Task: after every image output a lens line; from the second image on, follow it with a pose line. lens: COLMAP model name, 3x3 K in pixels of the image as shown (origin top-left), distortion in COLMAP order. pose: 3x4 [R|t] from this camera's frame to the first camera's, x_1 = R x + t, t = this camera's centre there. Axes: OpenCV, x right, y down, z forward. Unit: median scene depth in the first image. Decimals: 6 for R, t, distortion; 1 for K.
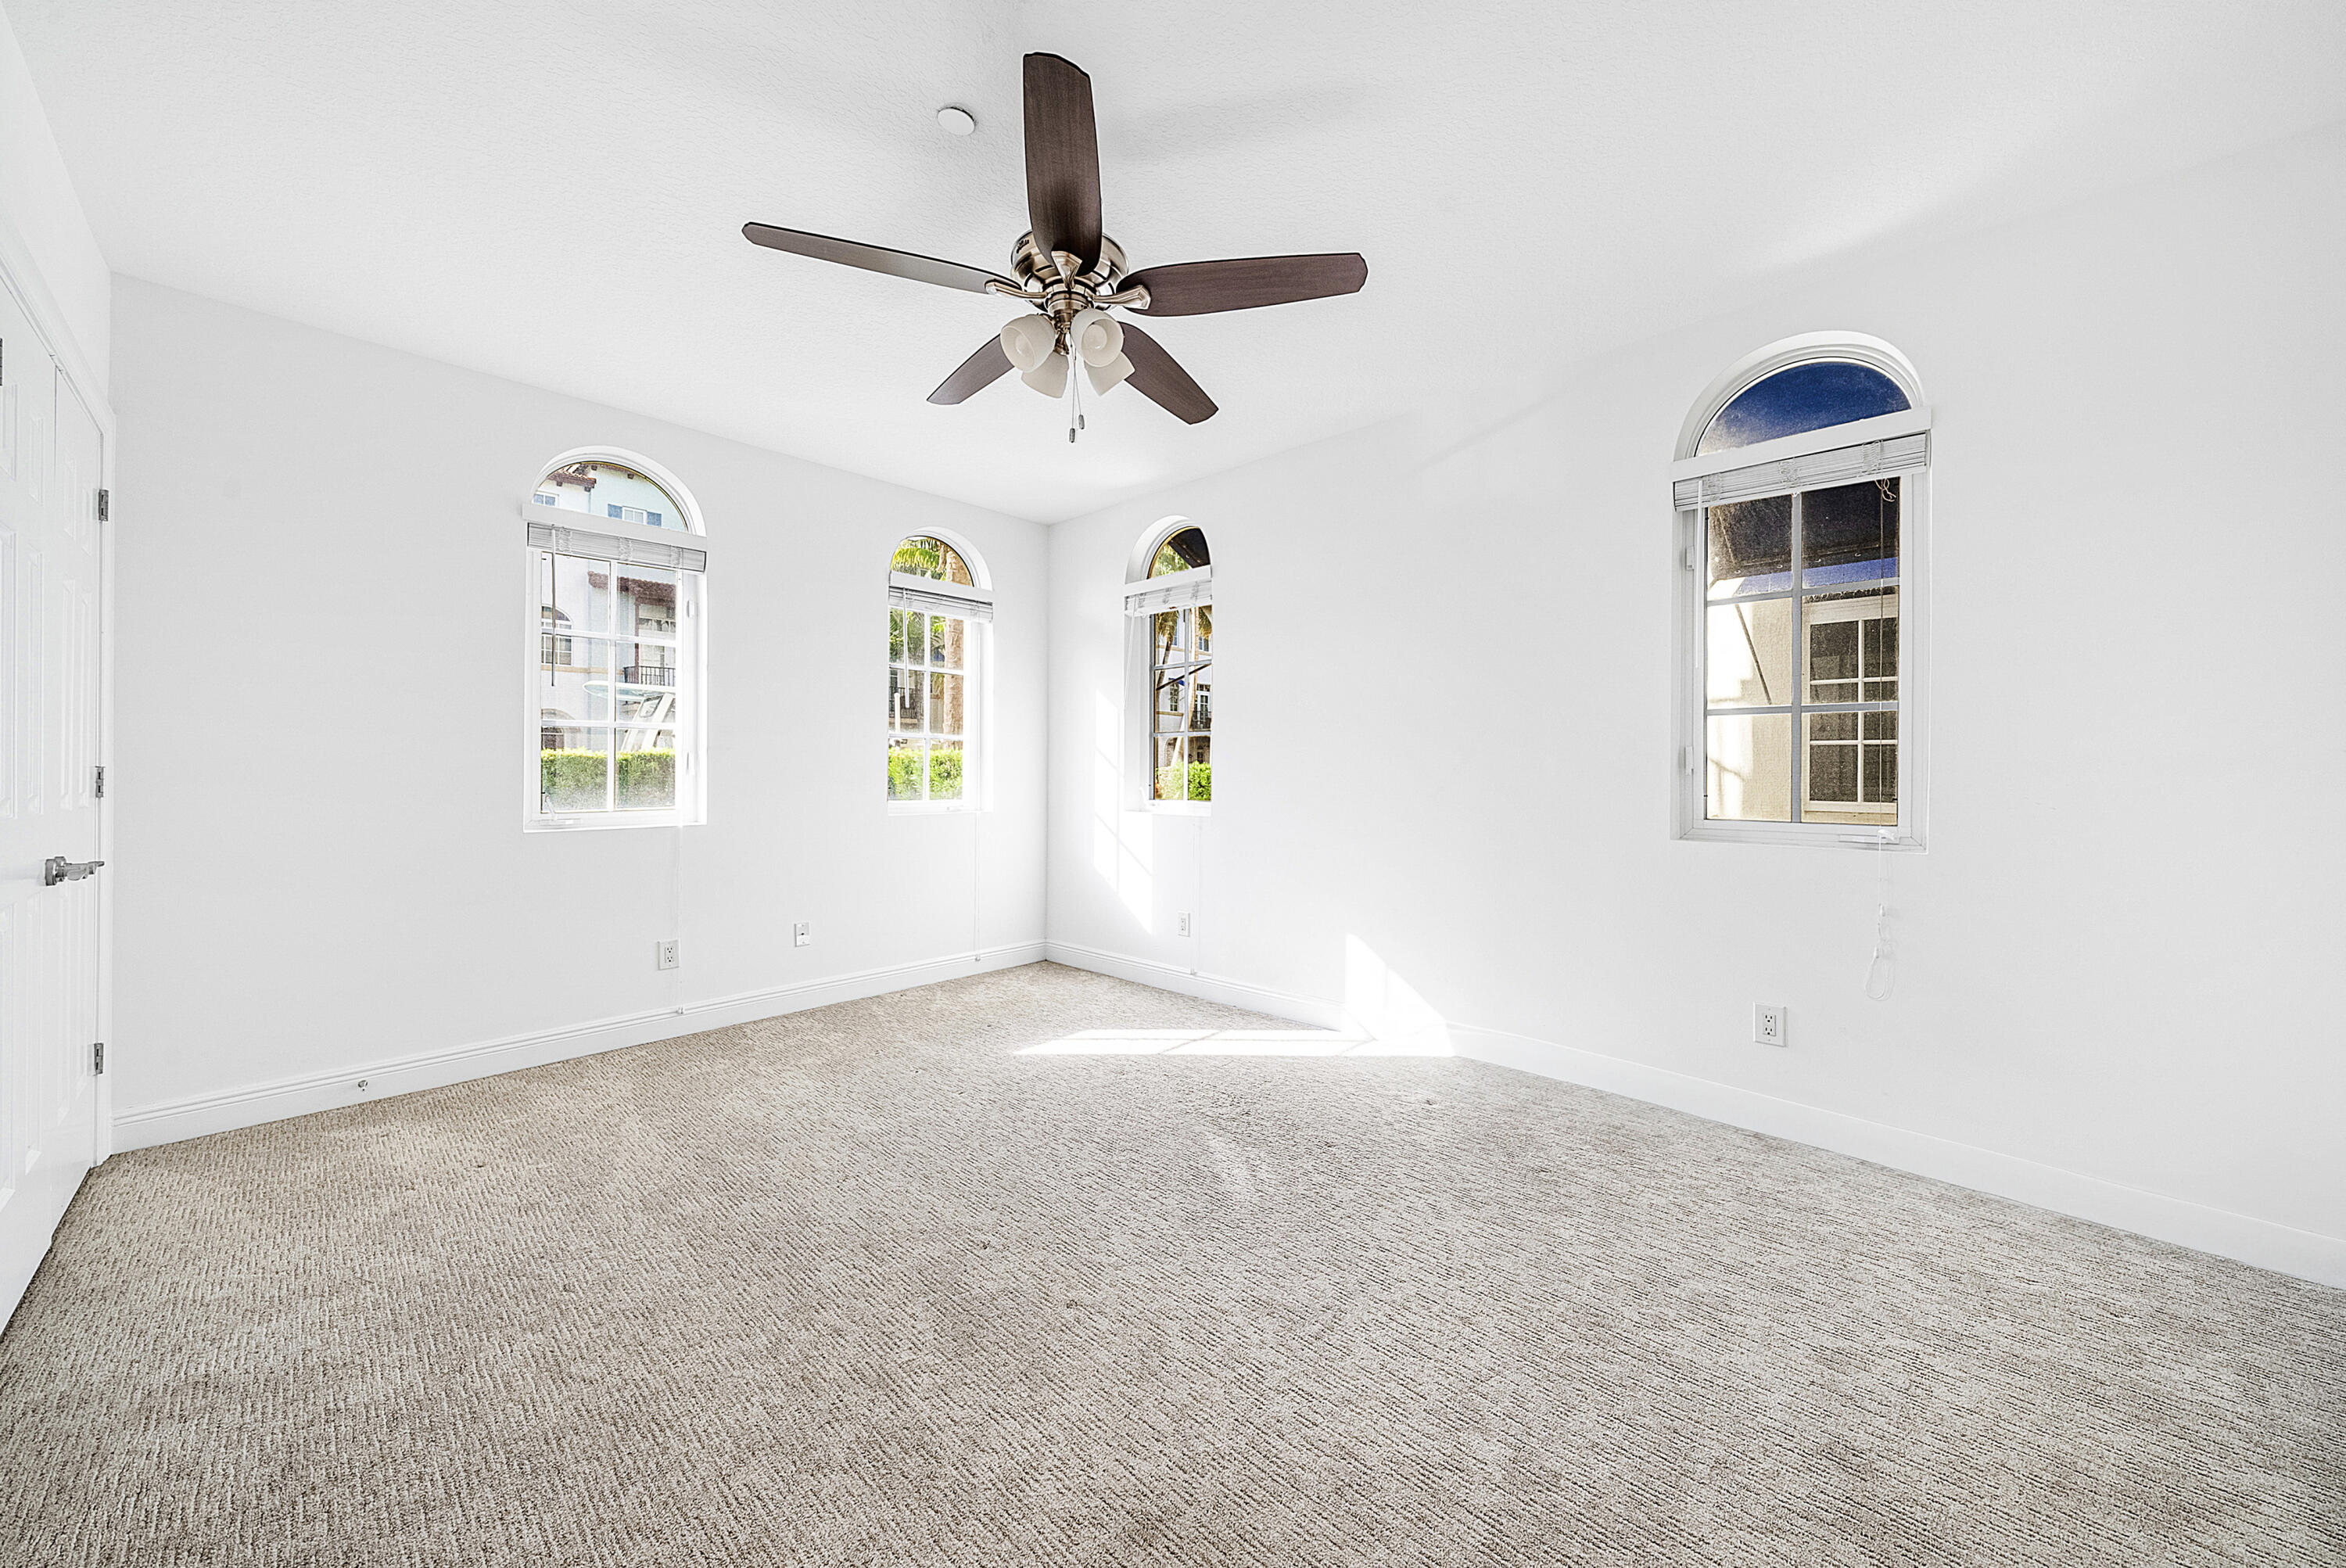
lens RADIAL K [[825.6, 0, 1168.1], [0, 825.6, 757.2], [0, 0, 1]] dist [-0.002302, 0.000009]
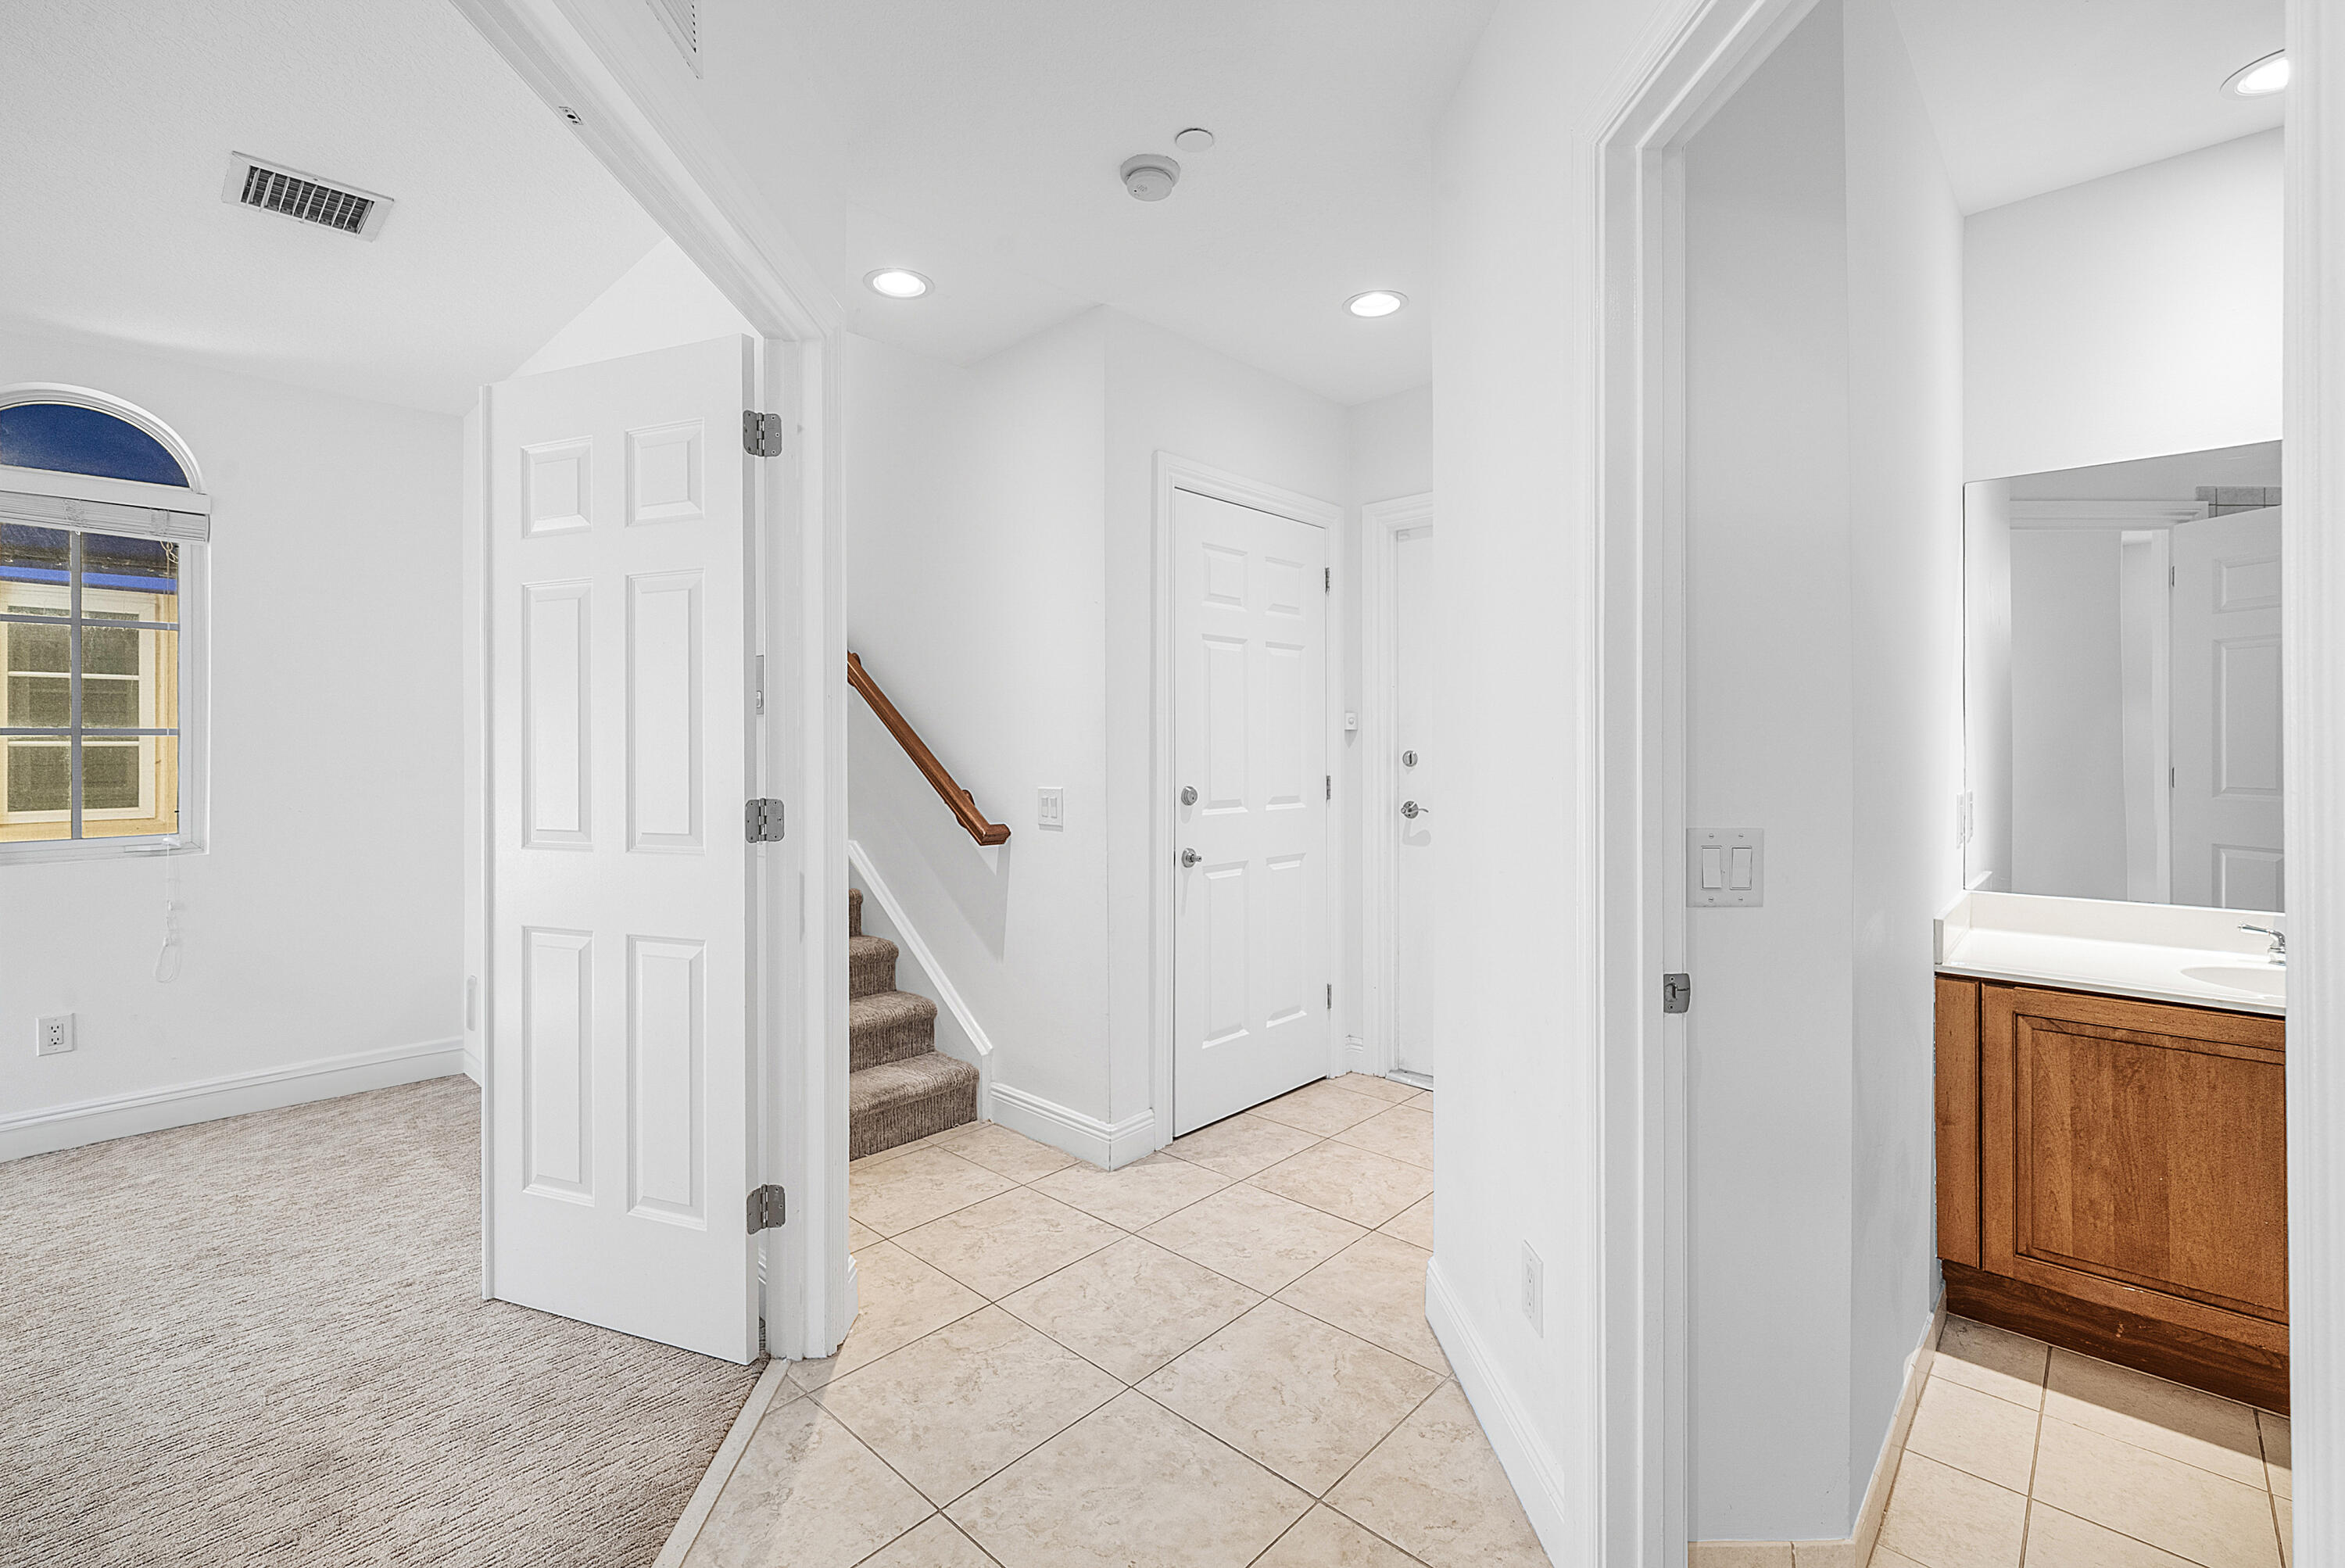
lens RADIAL K [[1014.5, 0, 1186.1], [0, 1014.5, 736.7], [0, 0, 1]] dist [0.000371, 0.000304]
pose [[-0.013373, -0.002515, 0.999907, -0.616439], [0.001922, 0.999995, 0.002541, -0.058282], [-0.999909, 0.001956, -0.013368, -0.446473]]
